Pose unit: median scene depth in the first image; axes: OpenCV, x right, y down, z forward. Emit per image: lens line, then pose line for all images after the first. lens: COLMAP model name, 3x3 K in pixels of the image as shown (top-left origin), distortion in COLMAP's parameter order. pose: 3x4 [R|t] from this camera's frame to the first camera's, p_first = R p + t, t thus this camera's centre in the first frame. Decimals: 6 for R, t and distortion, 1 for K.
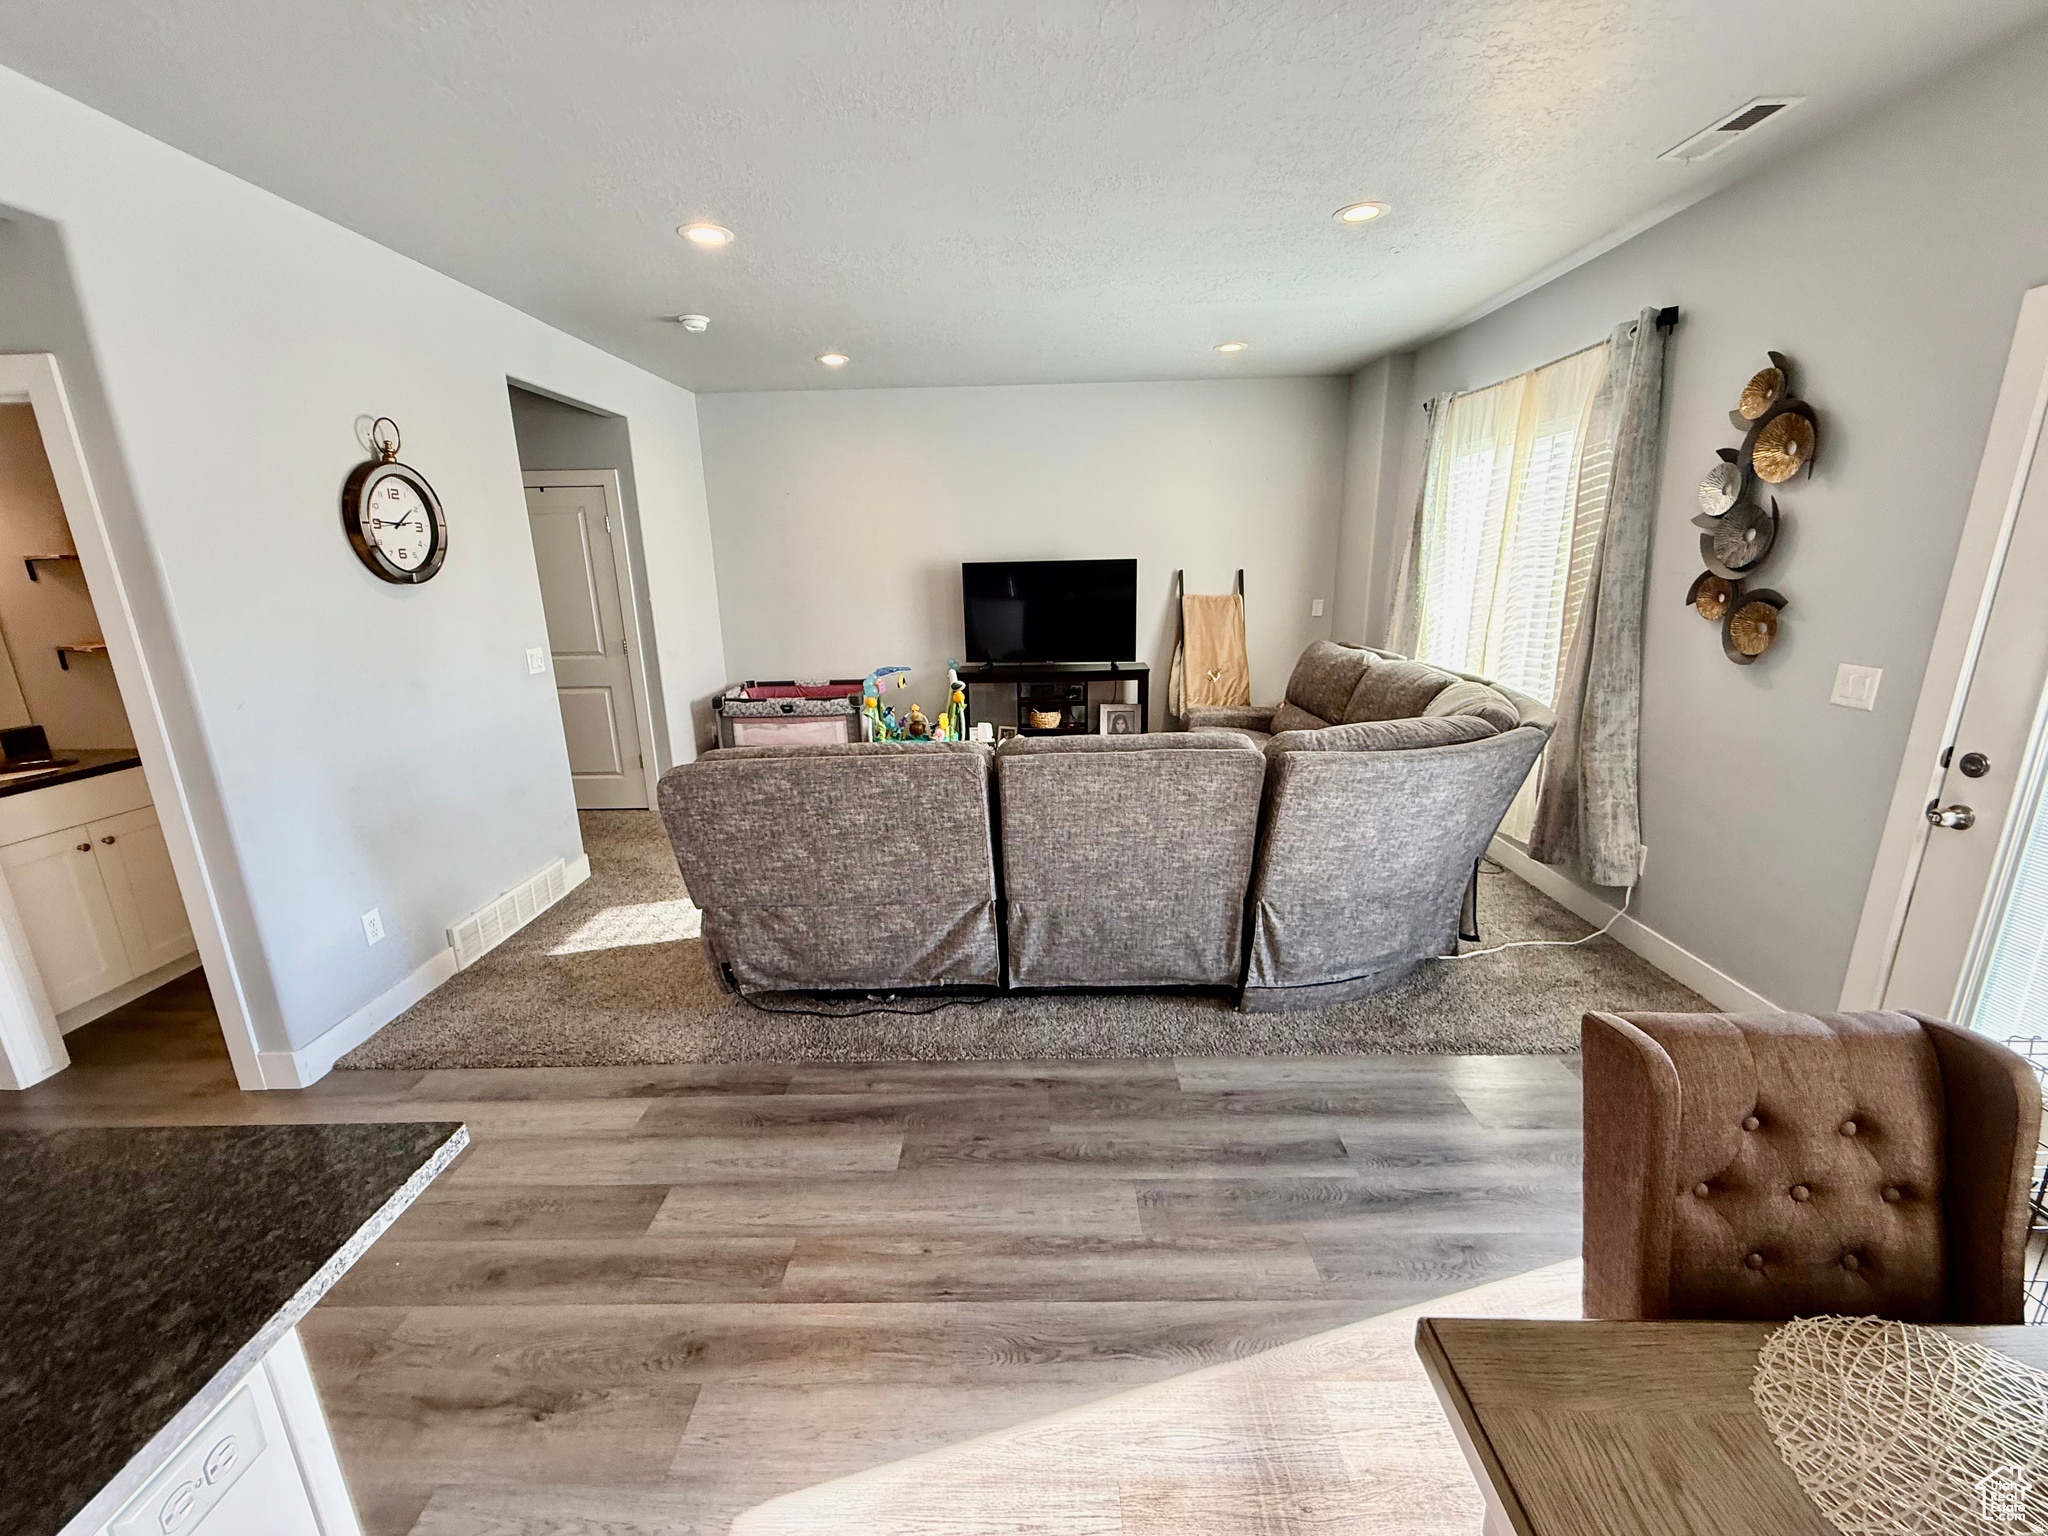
lens RADIAL K [[816.3, 0, 1016.8], [0, 816.3, 771.9], [0, 0, 1]] dist [-0.000422, 0.000025]
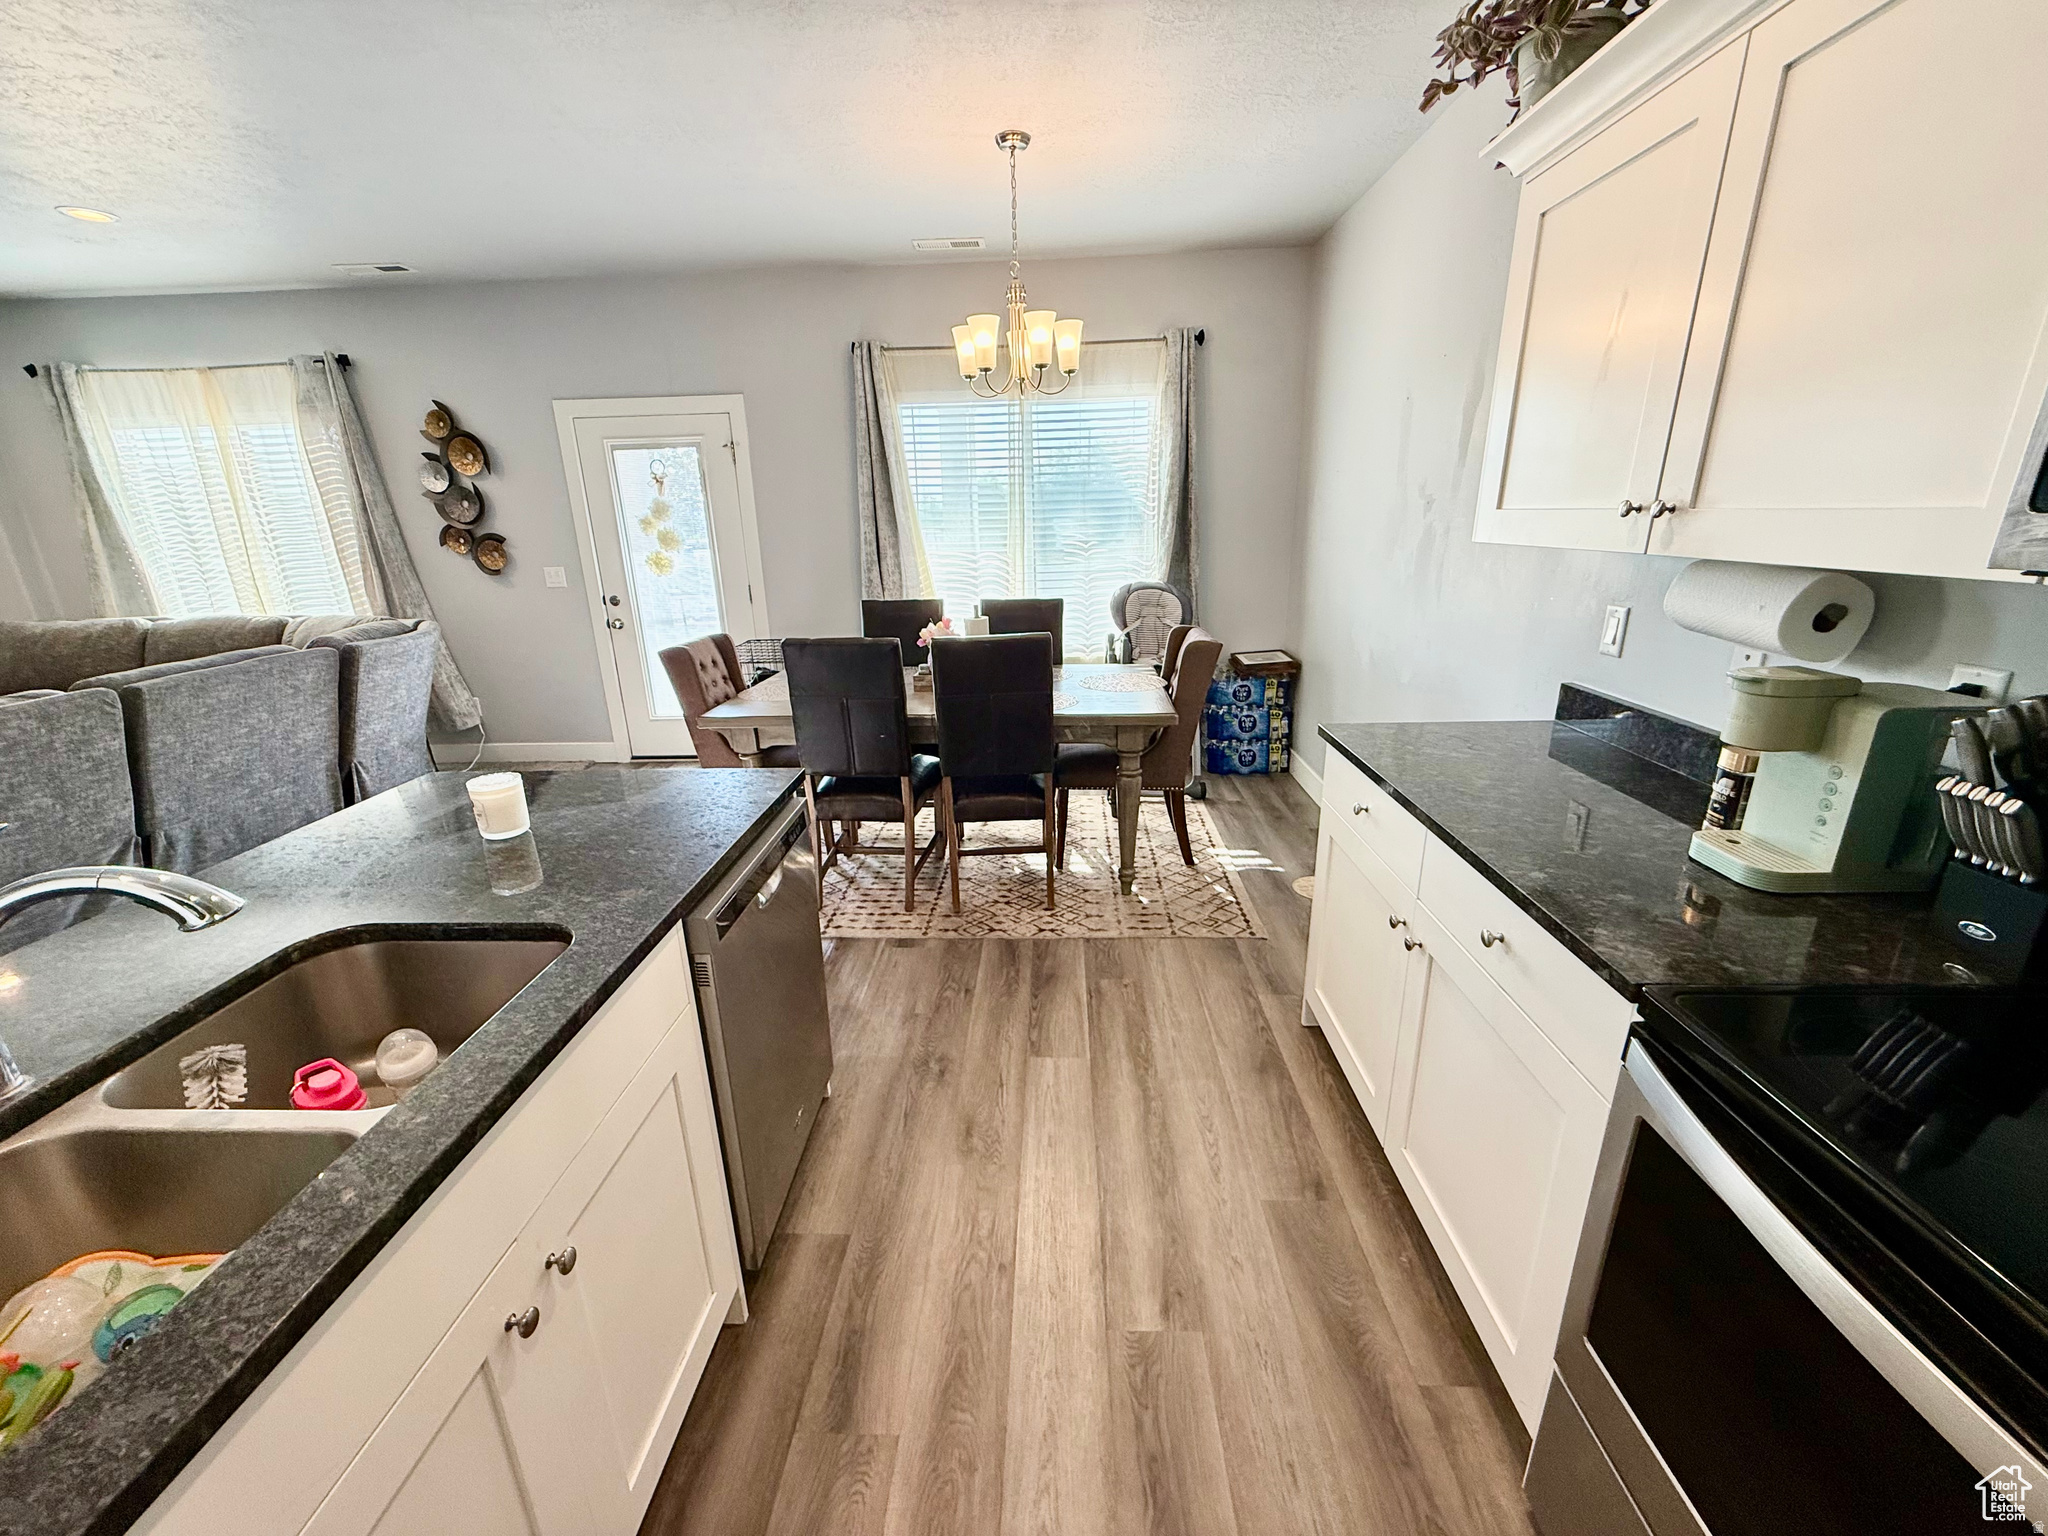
lens RADIAL K [[816.3, 0, 1024.2], [0, 816.3, 770.0], [0, 0, 1]] dist [-0.000422, 0.000025]
pose [[0.026489, -0.282986, 0.958758, -0.949484], [0.278263, 0.923275, 0.264825, 0.115981], [-0.960140, 0.259772, 0.103201, -0.209831]]
